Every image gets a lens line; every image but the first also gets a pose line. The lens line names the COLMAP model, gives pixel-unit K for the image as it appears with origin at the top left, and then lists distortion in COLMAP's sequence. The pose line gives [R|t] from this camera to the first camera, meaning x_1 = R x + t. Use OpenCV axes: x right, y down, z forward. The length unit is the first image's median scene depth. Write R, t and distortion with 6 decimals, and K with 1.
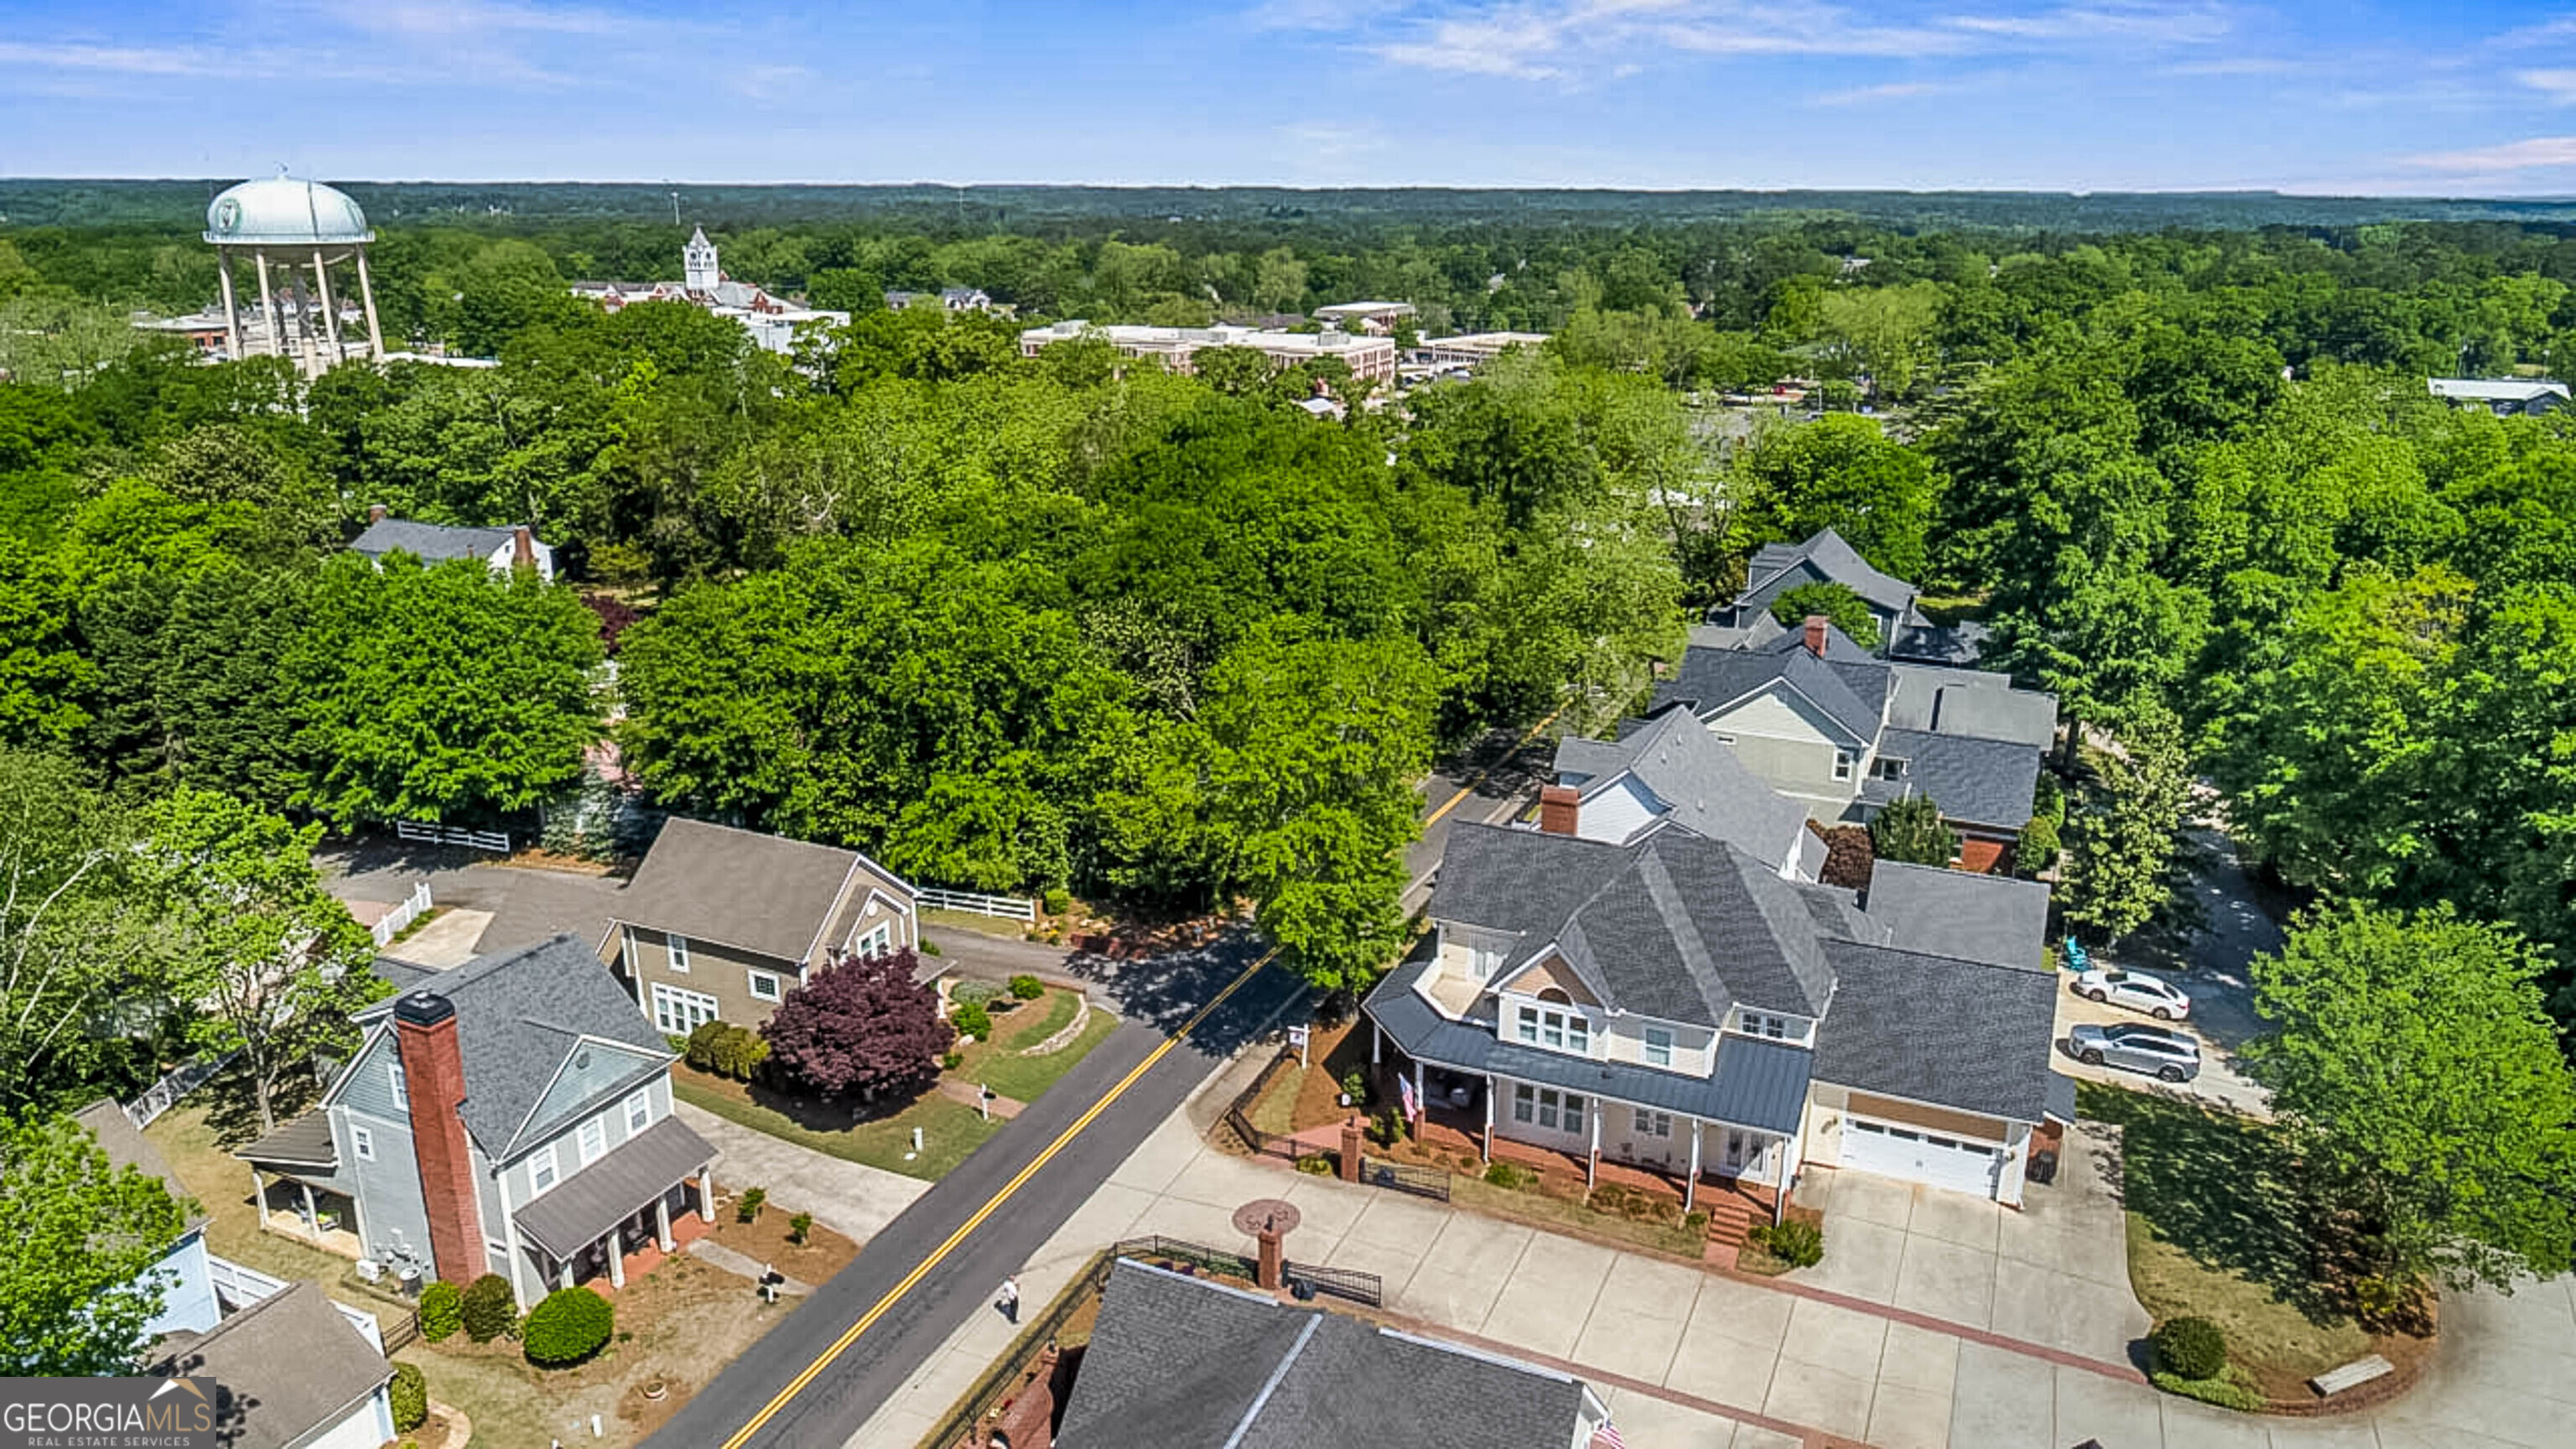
lens RADIAL K [[1751.8, 0, 1316.8], [0, 1751.8, 722.1], [0, 0, 1]] dist [-0.000627, 0.000525]
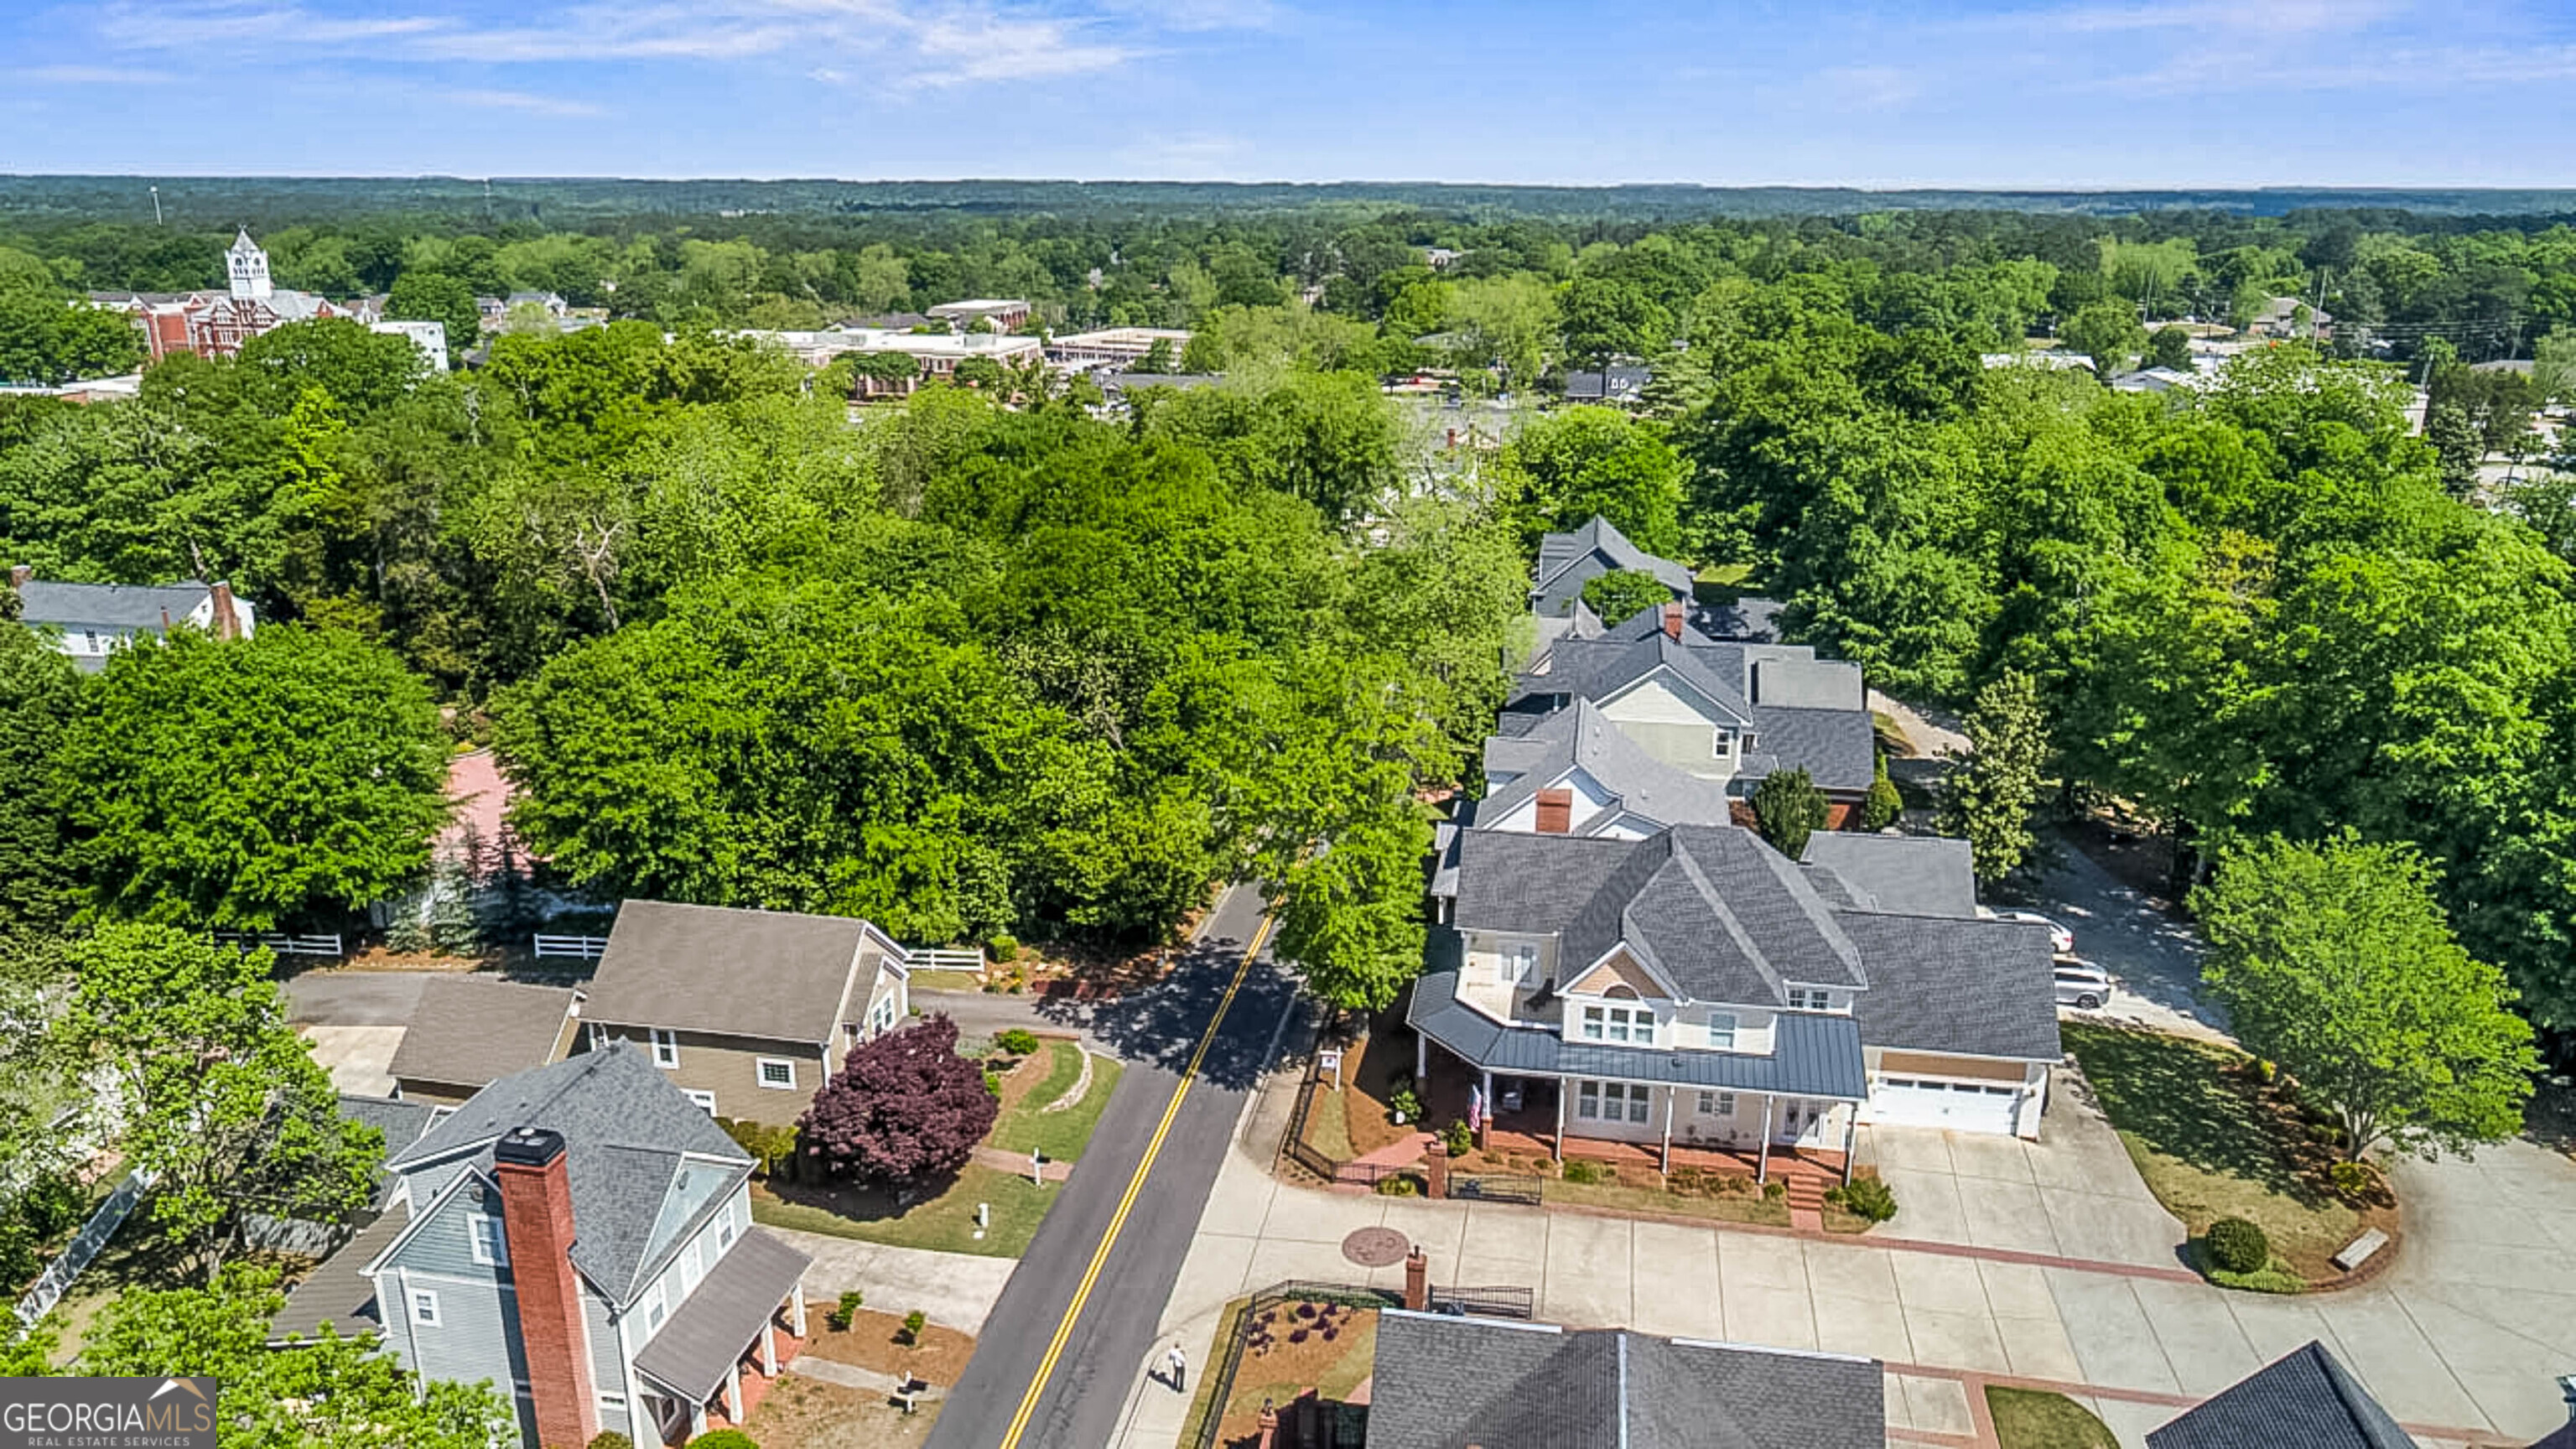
lens RADIAL K [[1751.8, 0, 1316.8], [0, 1751.8, 722.1], [0, 0, 1]] dist [-0.000627, 0.000525]
pose [[0.970275, -0.072304, 0.230951, -0.201253], [0.071272, 0.997375, 0.012819, -0.021531], [-0.231271, 0.004023, 0.972881, 0.029419]]
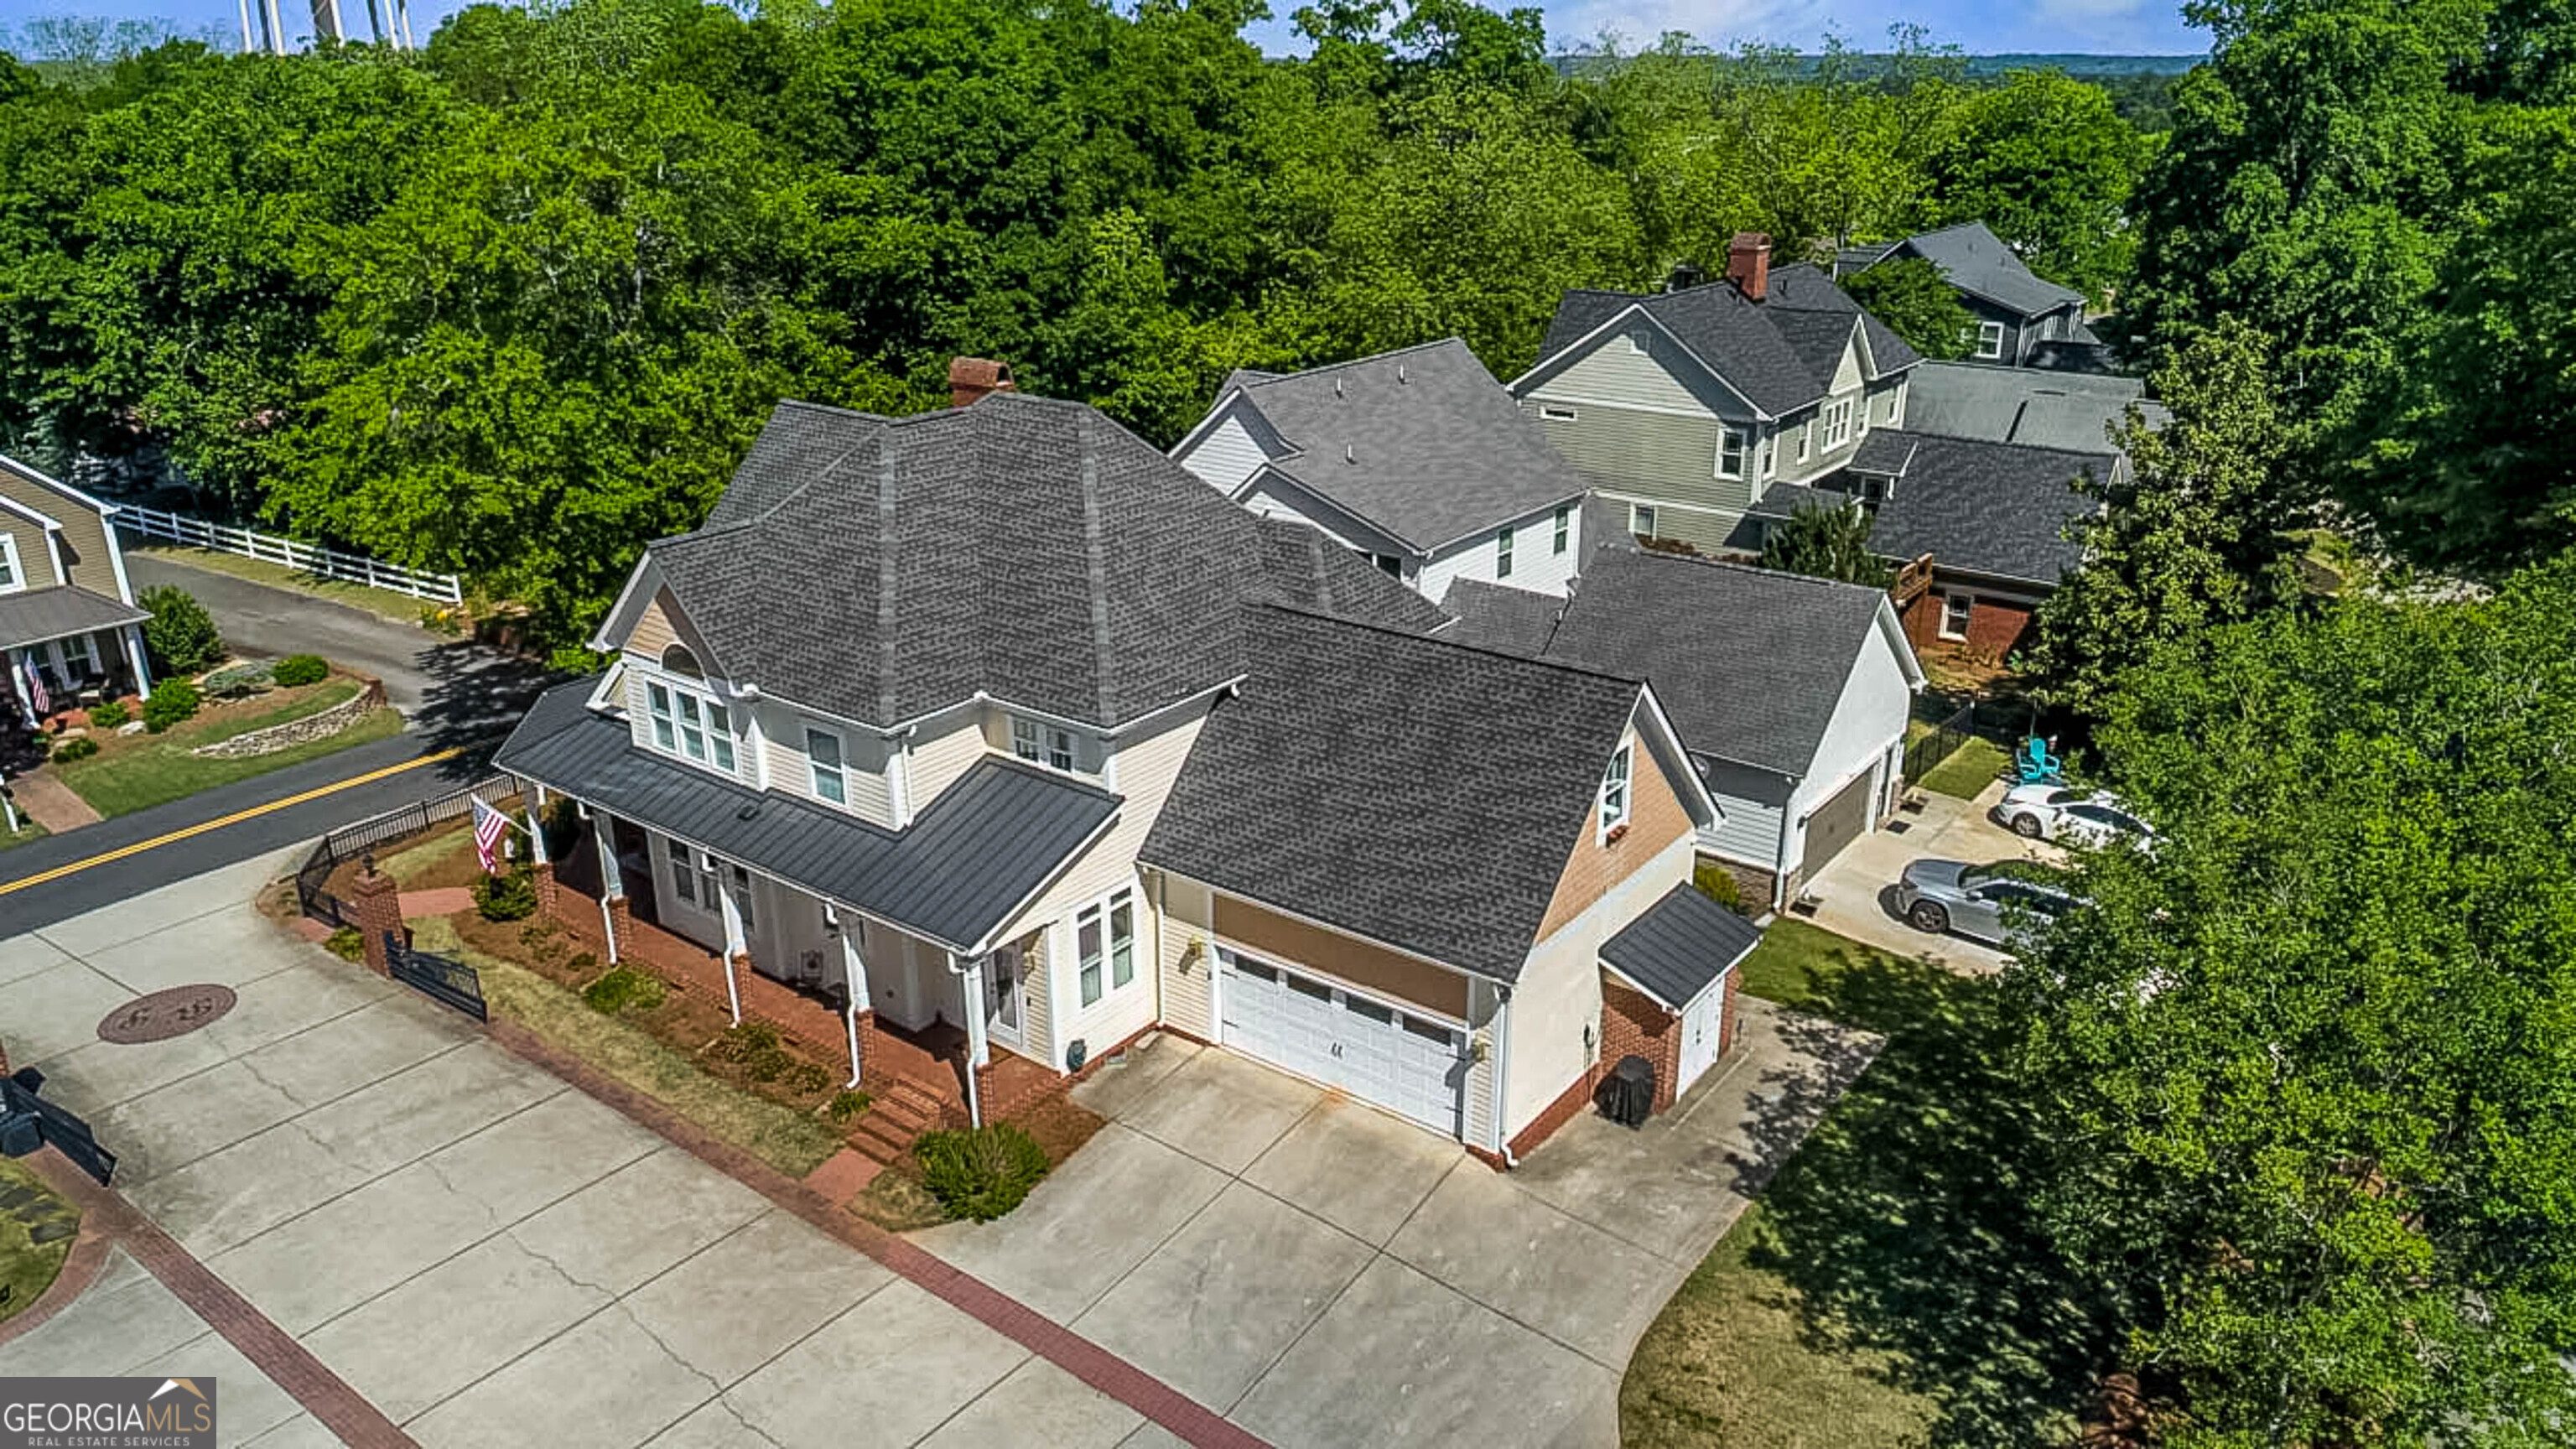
lens RADIAL K [[1780.8, 0, 1323.9], [0, 1780.8, 720.7], [0, 0, 1]] dist [0.003620, 0.000768]
pose [[0.973803, 0.070983, -0.216029, 0.336112], [-0.059748, 0.996521, 0.058108, 0.100309], [0.219402, -0.043679, 0.974656, 0.395310]]
